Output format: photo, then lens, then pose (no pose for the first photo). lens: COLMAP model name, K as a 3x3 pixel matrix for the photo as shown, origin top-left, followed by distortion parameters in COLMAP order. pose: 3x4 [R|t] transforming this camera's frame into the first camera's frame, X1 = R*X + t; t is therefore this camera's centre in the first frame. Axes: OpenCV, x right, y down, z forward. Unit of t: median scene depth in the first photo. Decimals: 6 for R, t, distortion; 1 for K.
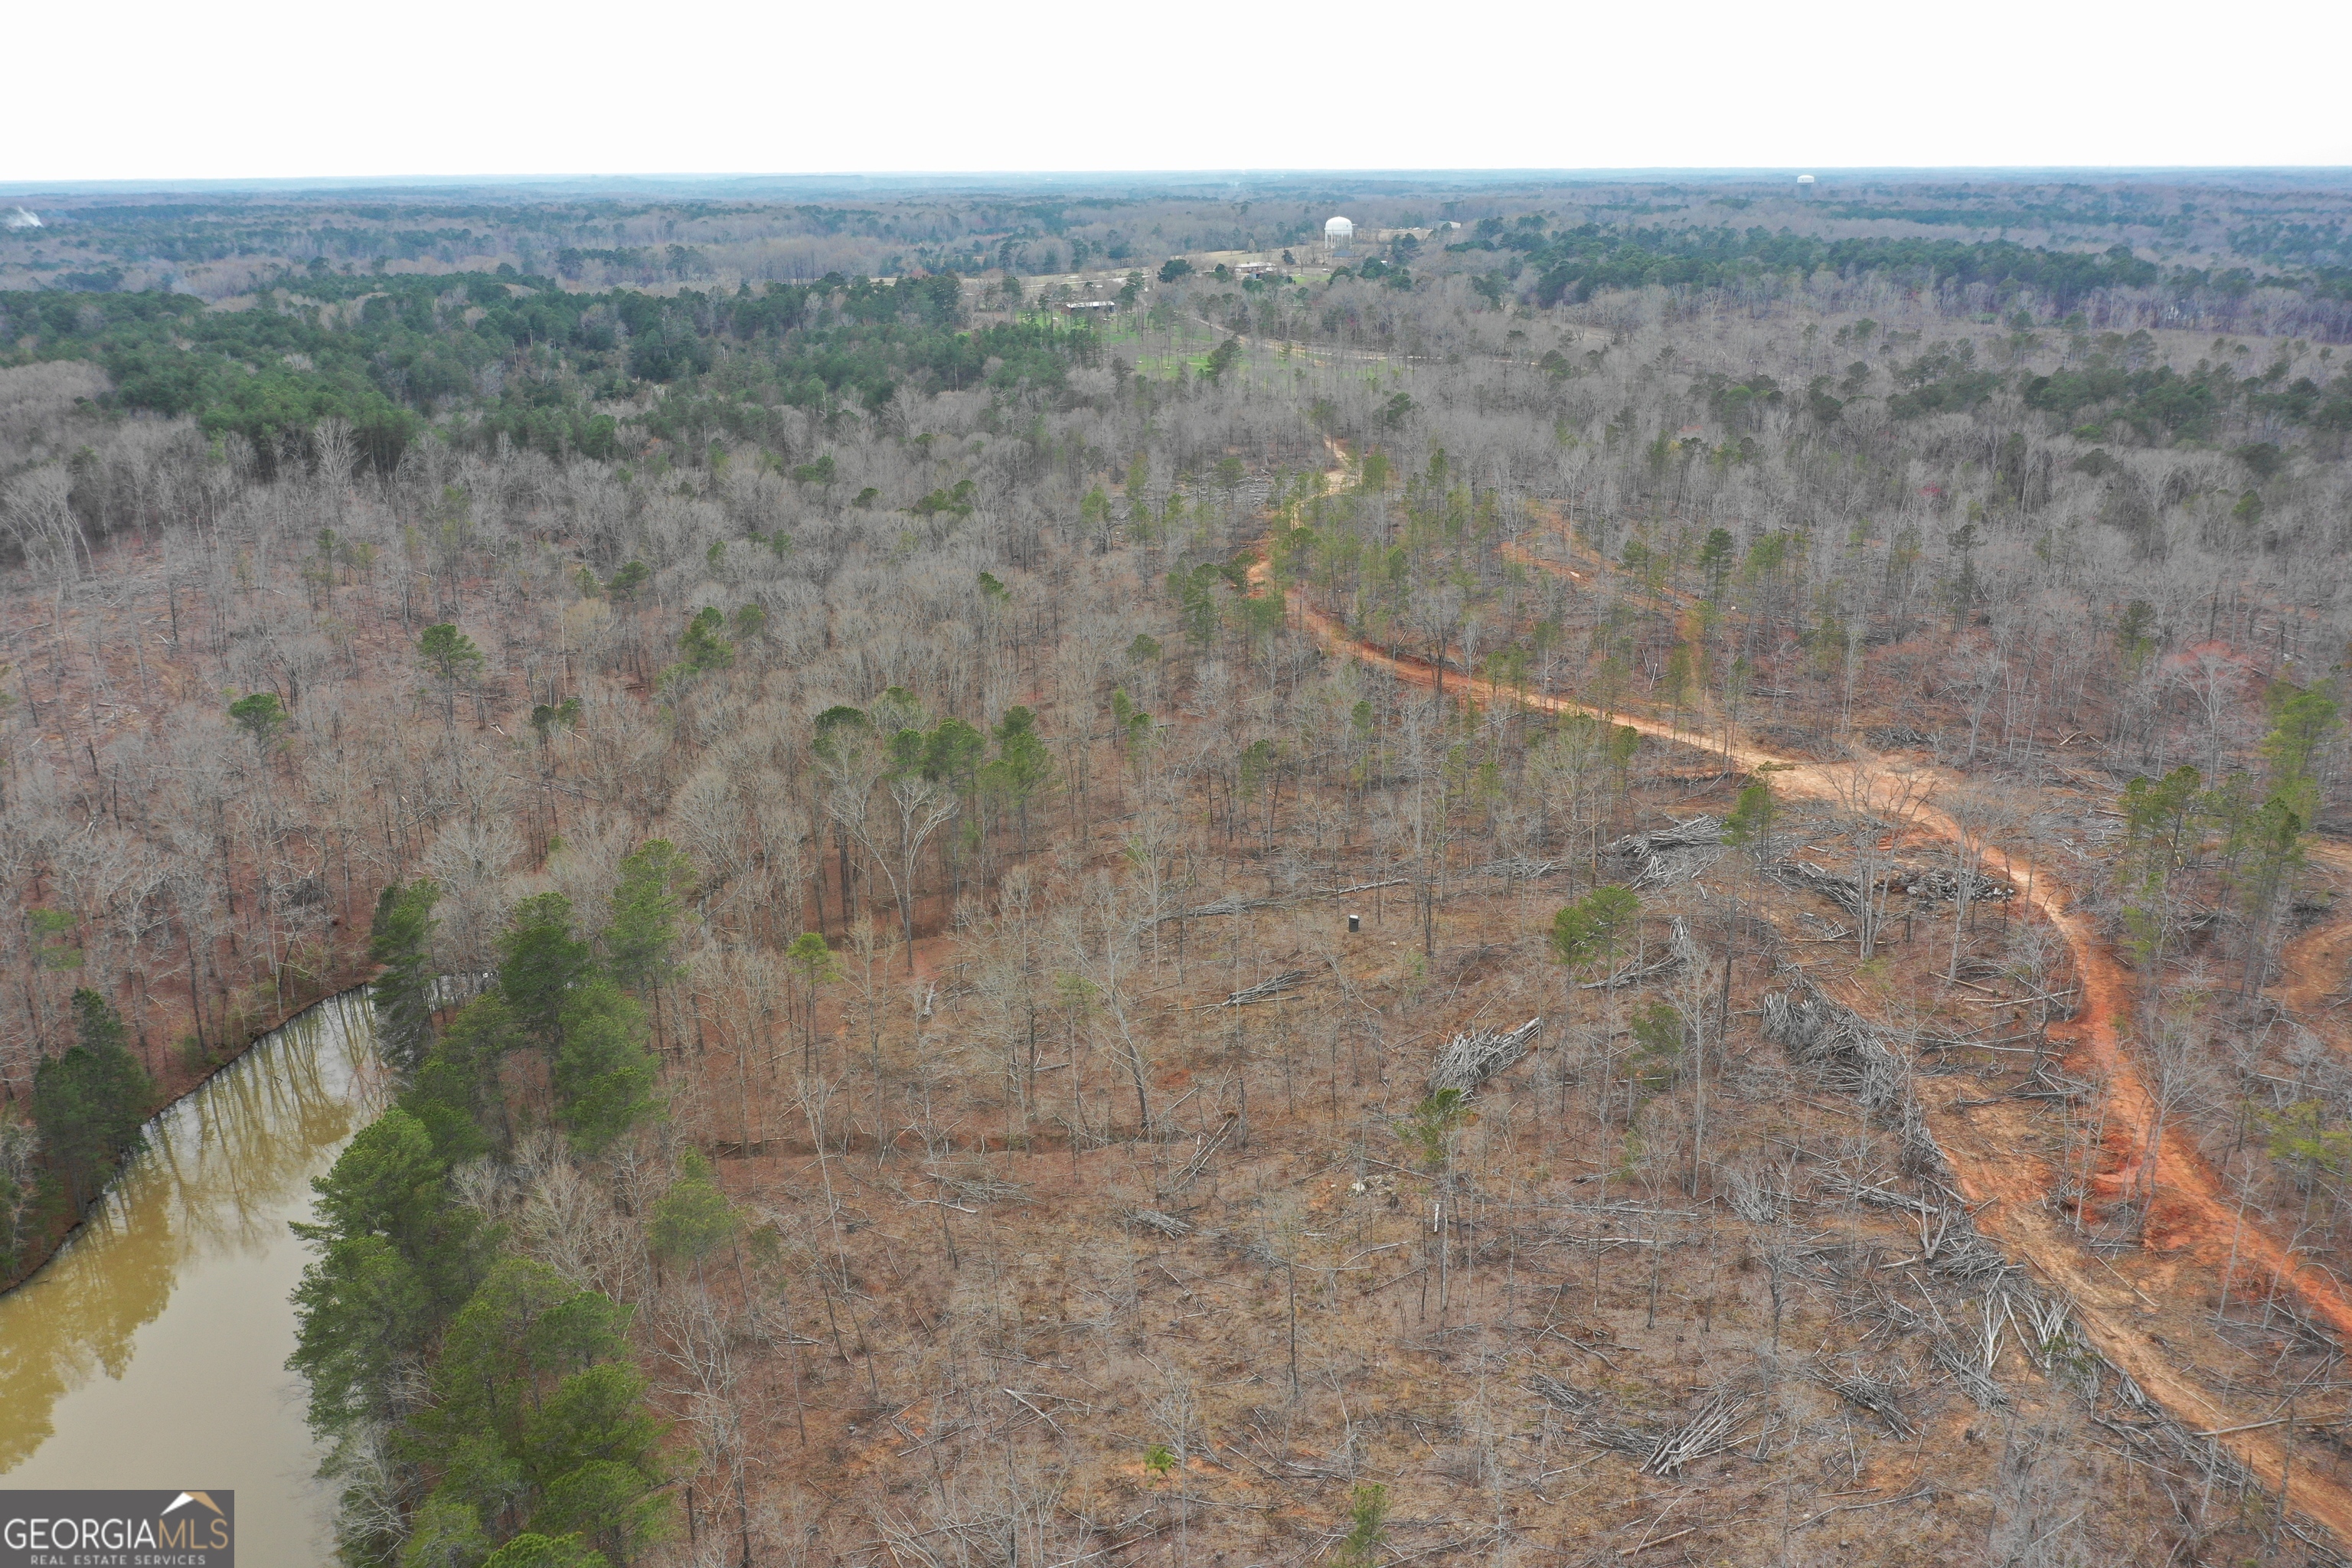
lens RADIAL K [[1857.8, 0, 1171.7], [0, 1857.8, 790.1], [0, 0, 1]] dist [-0.014580, -0.006105]
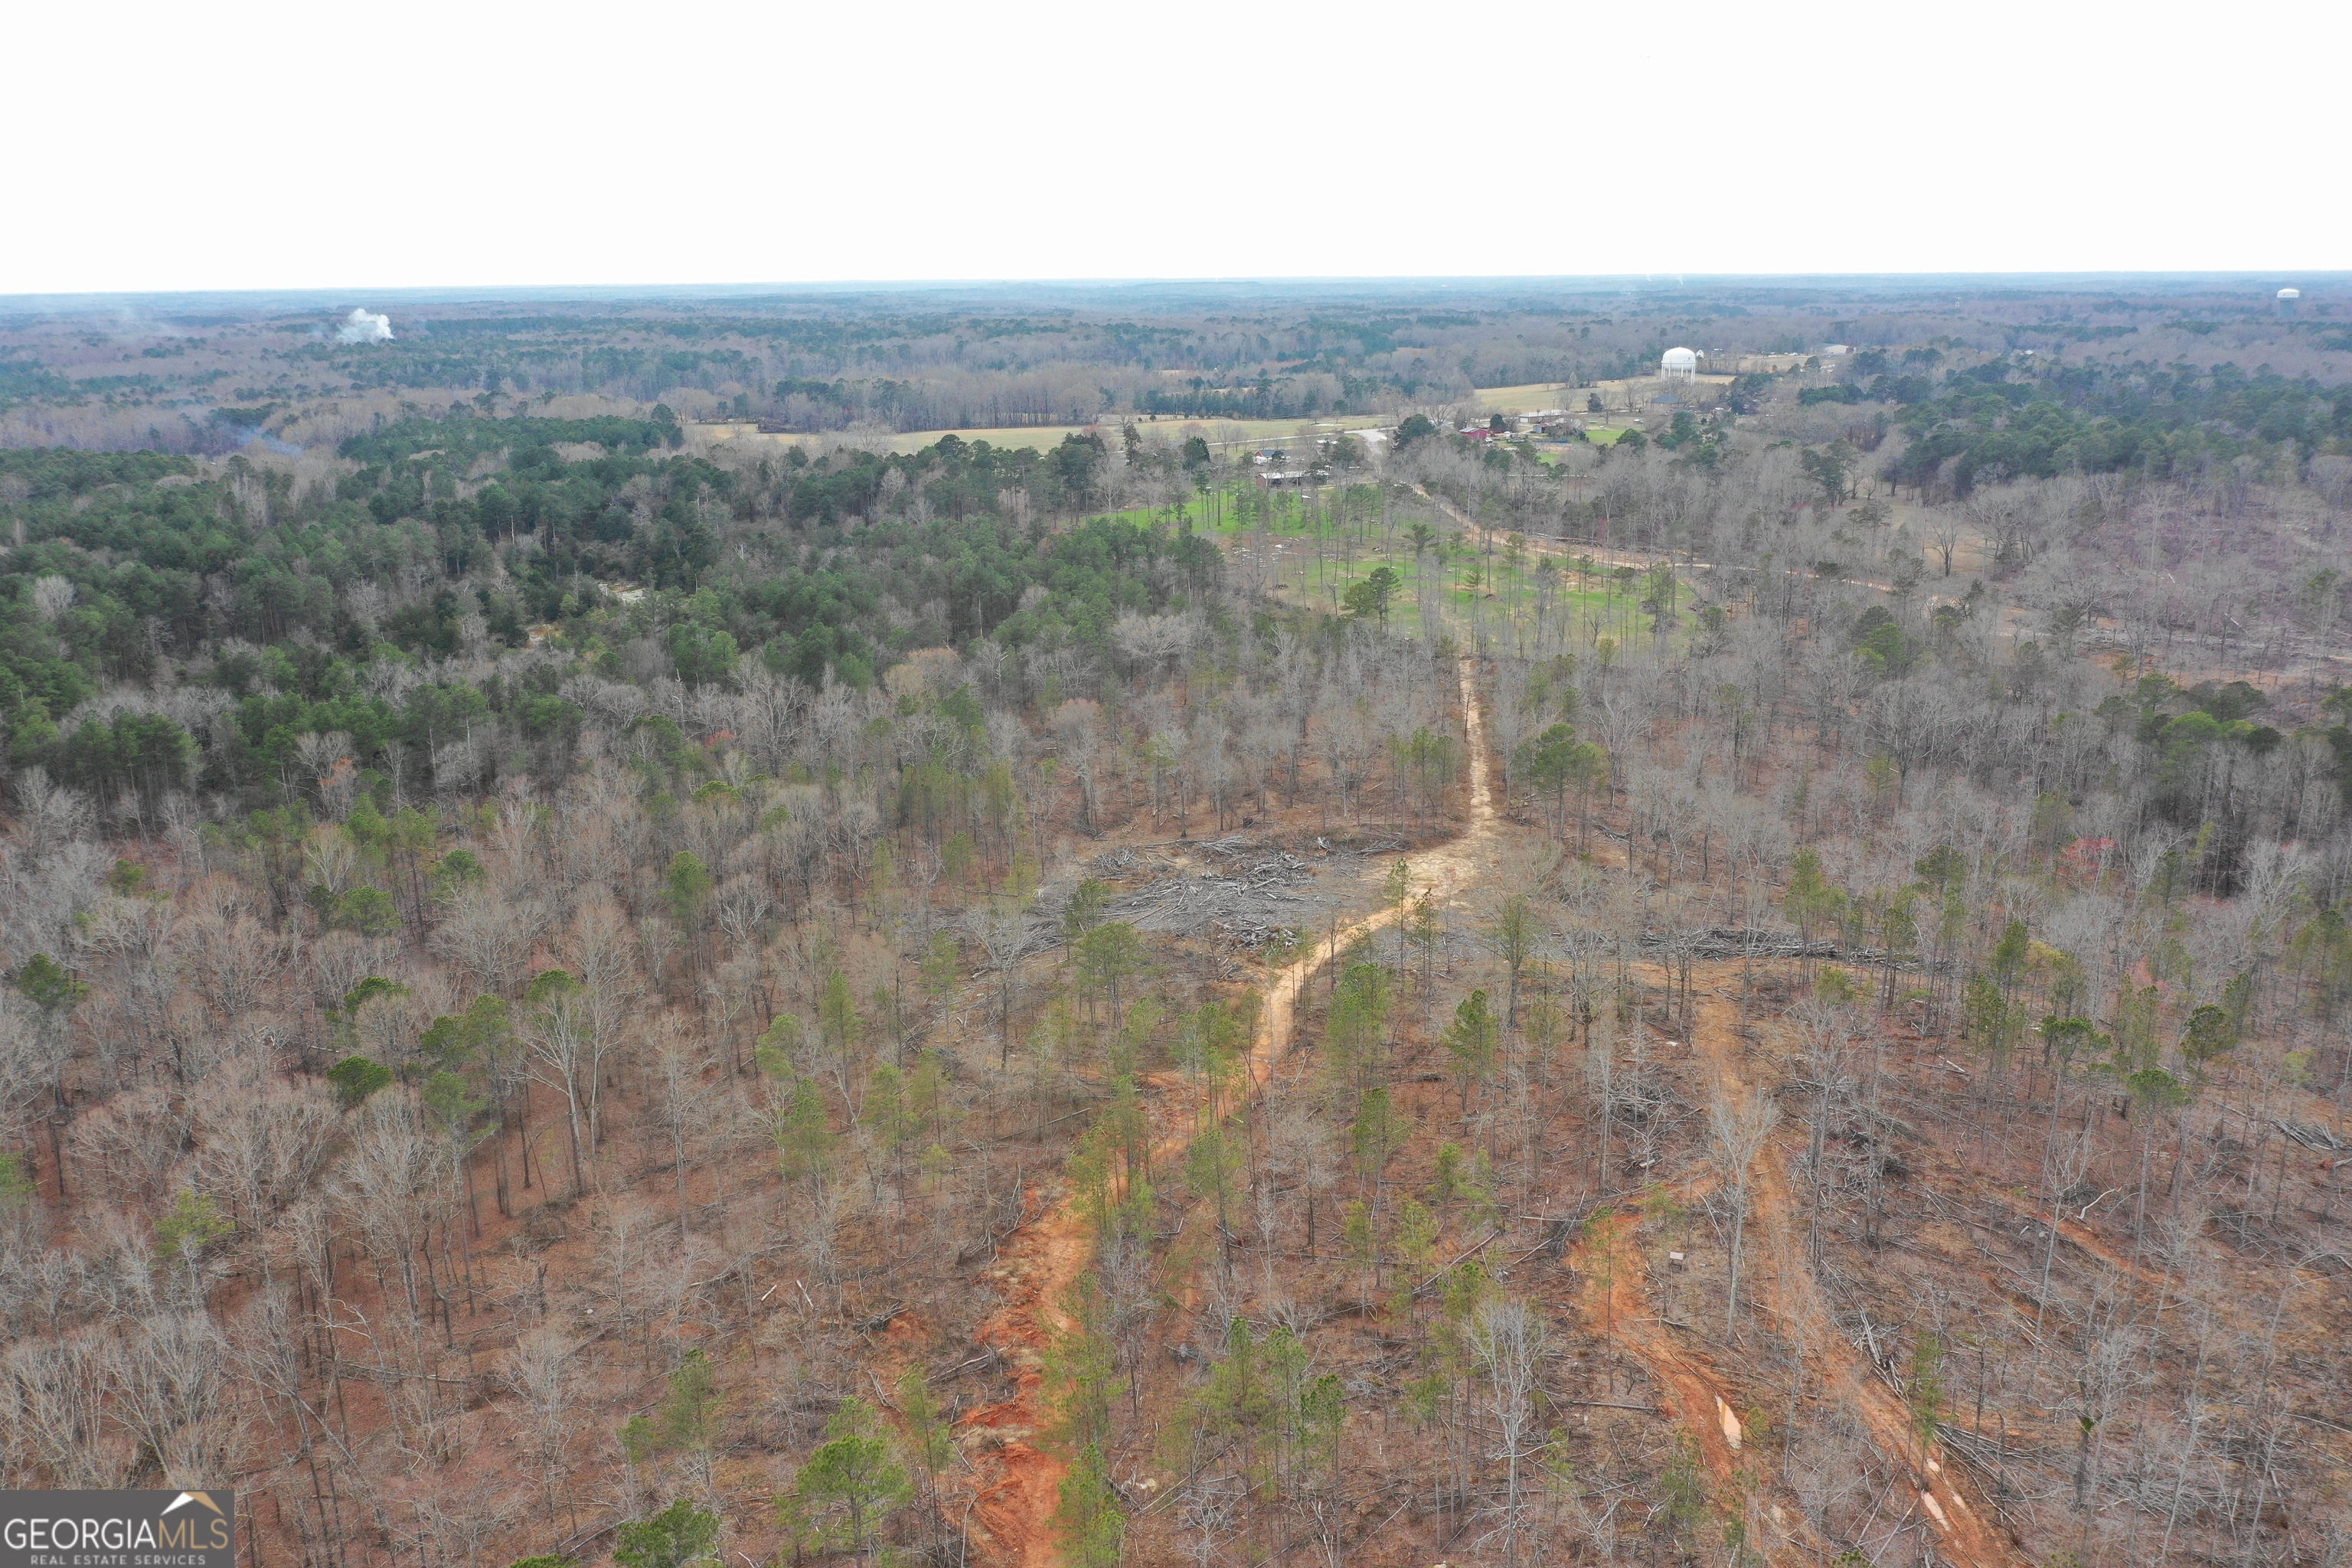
lens RADIAL K [[1853.5, 0, 1177.1], [0, 1853.5, 787.7], [0, 0, 1]] dist [-0.012943, -0.012482]
pose [[0.978109, 0.052083, -0.201470, 0.101489], [-0.062443, 0.997015, -0.045410, -0.131697], [0.198503, 0.056997, 0.978442, 0.337643]]
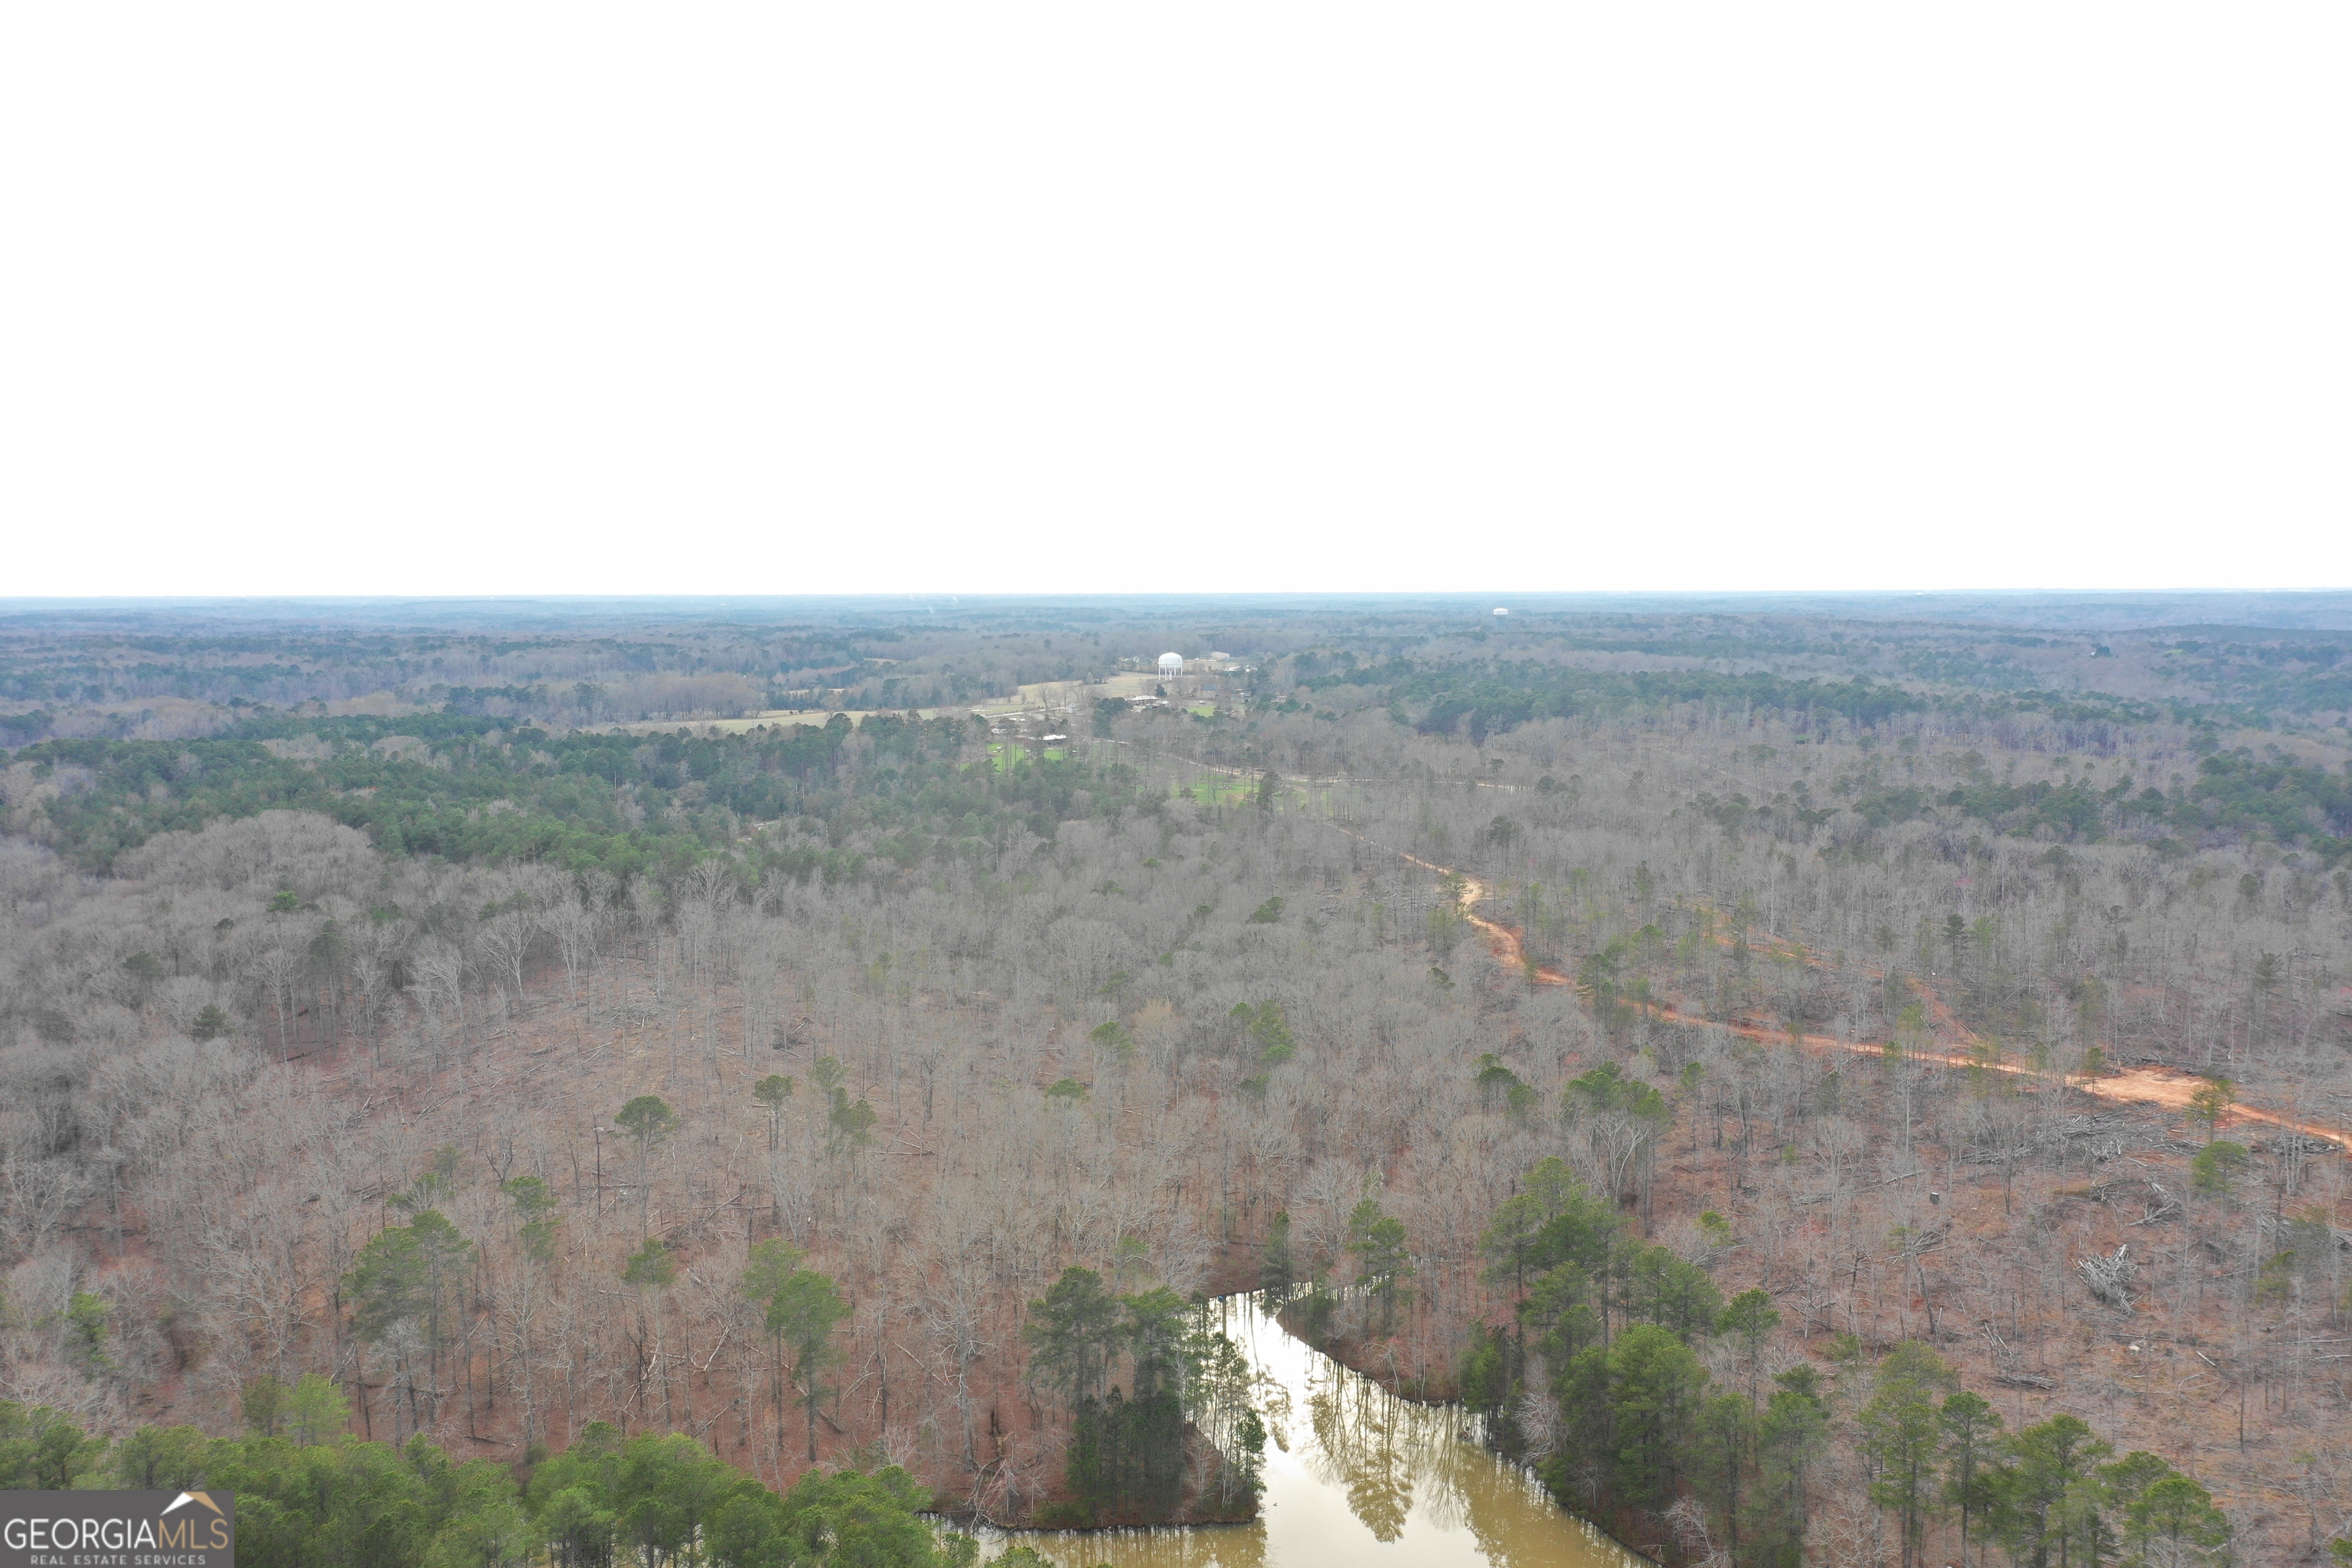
lens RADIAL K [[1857.8, 0, 1171.7], [0, 1857.8, 790.1], [0, 0, 1]] dist [-0.014580, -0.006105]
pose [[0.982314, -0.017778, 0.186396, -0.252406], [0.057553, 0.975958, -0.210222, 0.011168], [-0.178177, 0.217232, 0.959720, -0.107642]]
